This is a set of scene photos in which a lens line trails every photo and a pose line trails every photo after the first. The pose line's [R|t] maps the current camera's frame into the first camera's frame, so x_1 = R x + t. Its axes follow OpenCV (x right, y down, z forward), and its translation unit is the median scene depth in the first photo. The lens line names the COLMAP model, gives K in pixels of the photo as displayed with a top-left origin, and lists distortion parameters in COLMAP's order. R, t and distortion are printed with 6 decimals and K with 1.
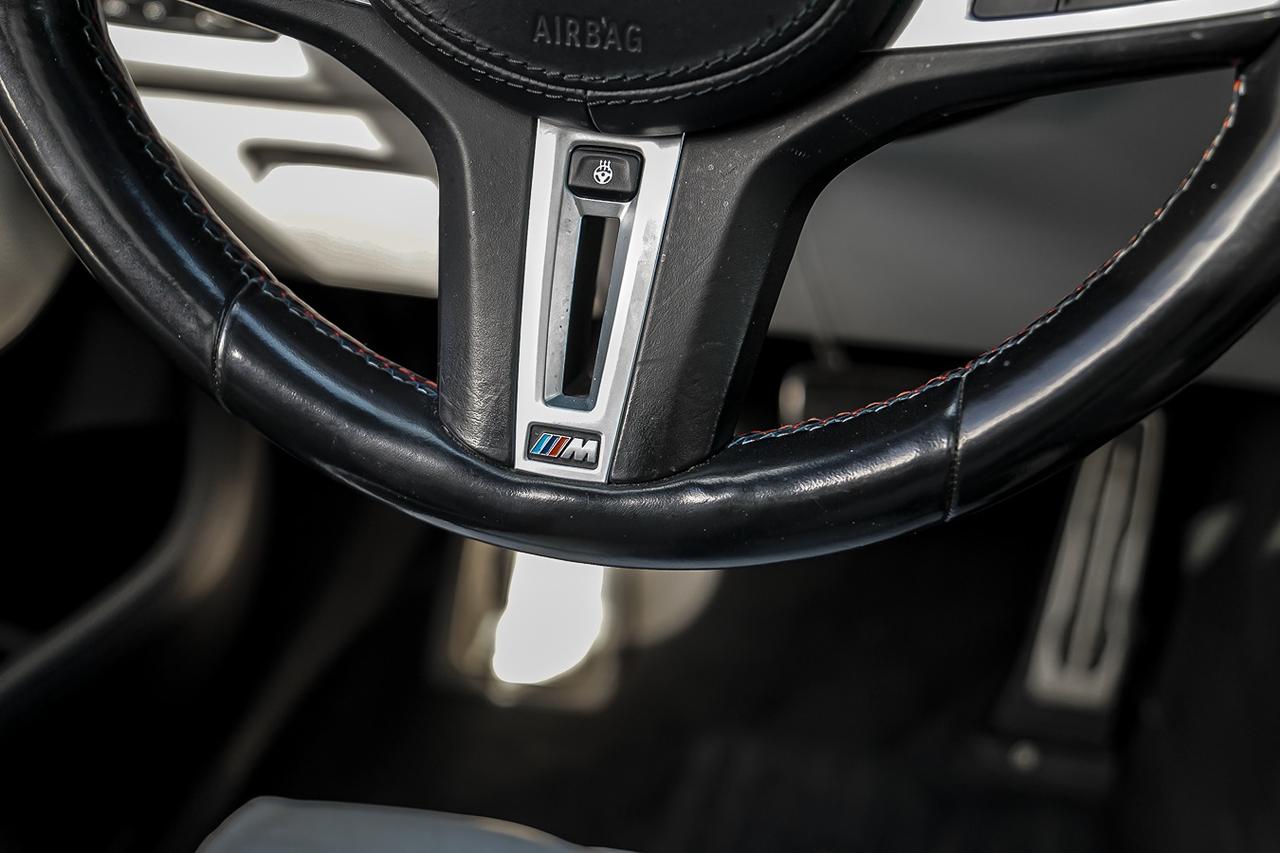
lens RADIAL K [[1659.3, 0, 638.7], [0, 1659.3, 394.1], [0, 0, 1]] dist [0.111109, 0.009073]
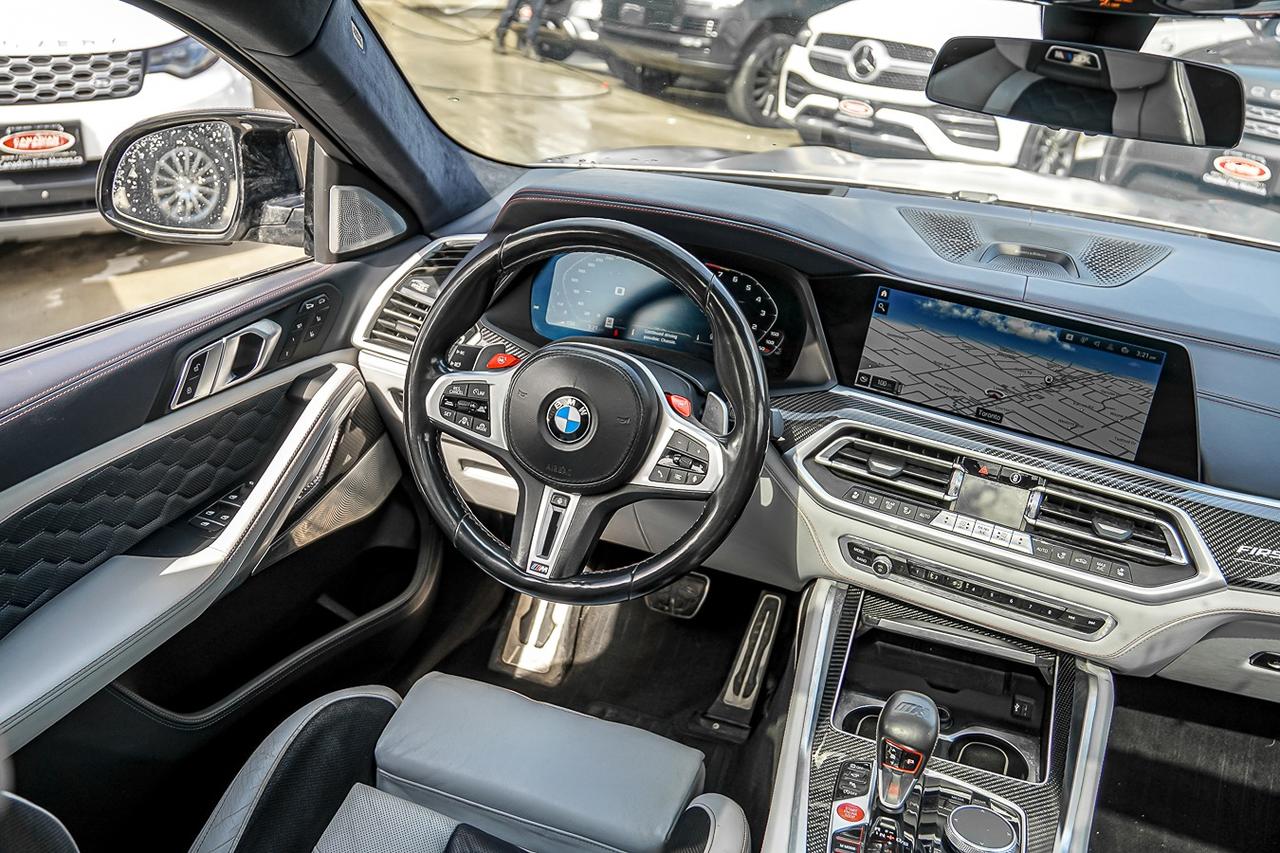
lens RADIAL K [[992.9, 0, 658.5], [0, 992.9, 425.2], [0, 0, 1]] dist [-0.127286, 0.105031]
pose [[0.989747, 0.142395, 0.011121, 0.155036], [-0.139021, 0.978298, -0.153646, 0.020734], [-0.032758, 0.150525, 0.988063, -1.335335]]
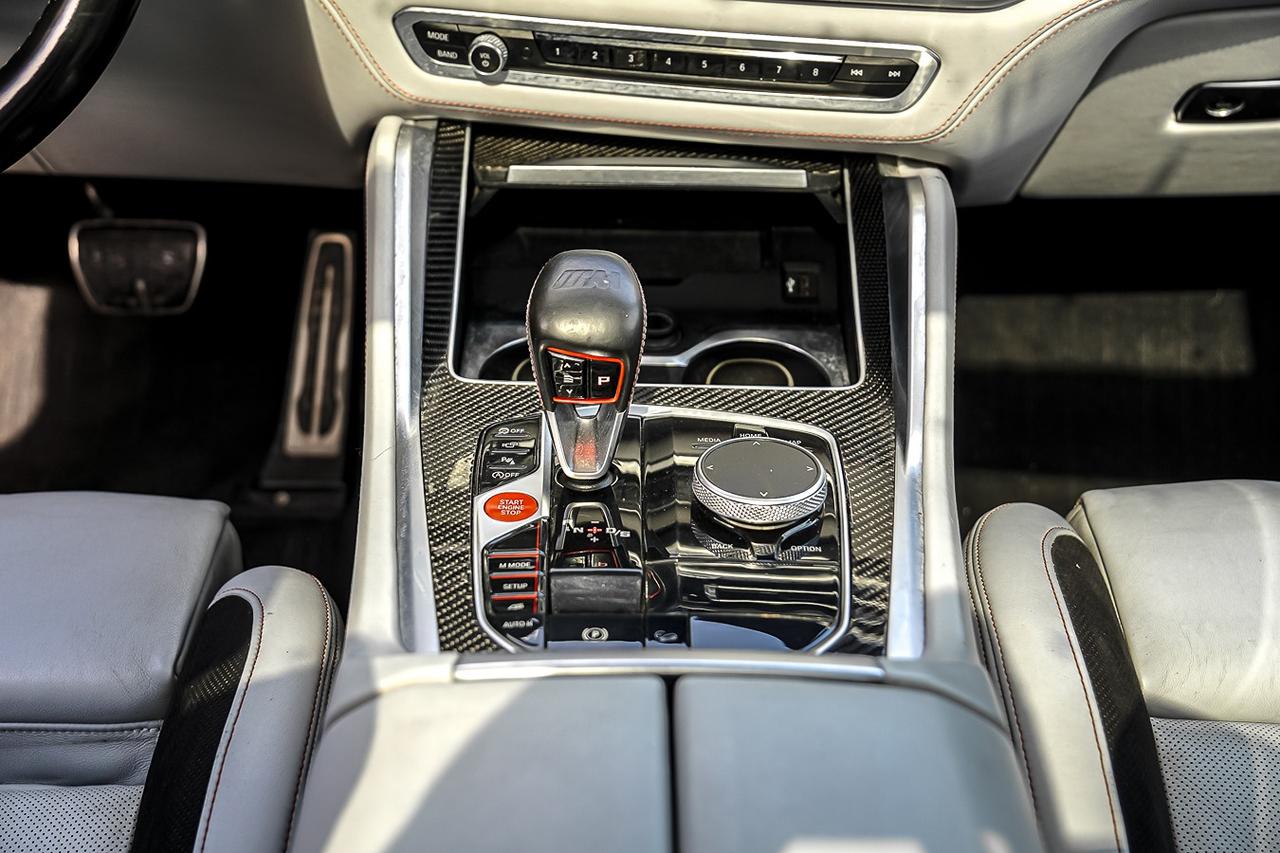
lens RADIAL K [[1659.3, 0, 638.7], [0, 1659.3, 394.1], [0, 0, 1]] dist [0.111109, 0.009073]
pose [[0.955351, -0.092736, 0.280542, 0.337116], [0.087285, 0.995673, 0.031894, 0.281448], [-0.282286, -0.005983, 0.959312, -0.941944]]
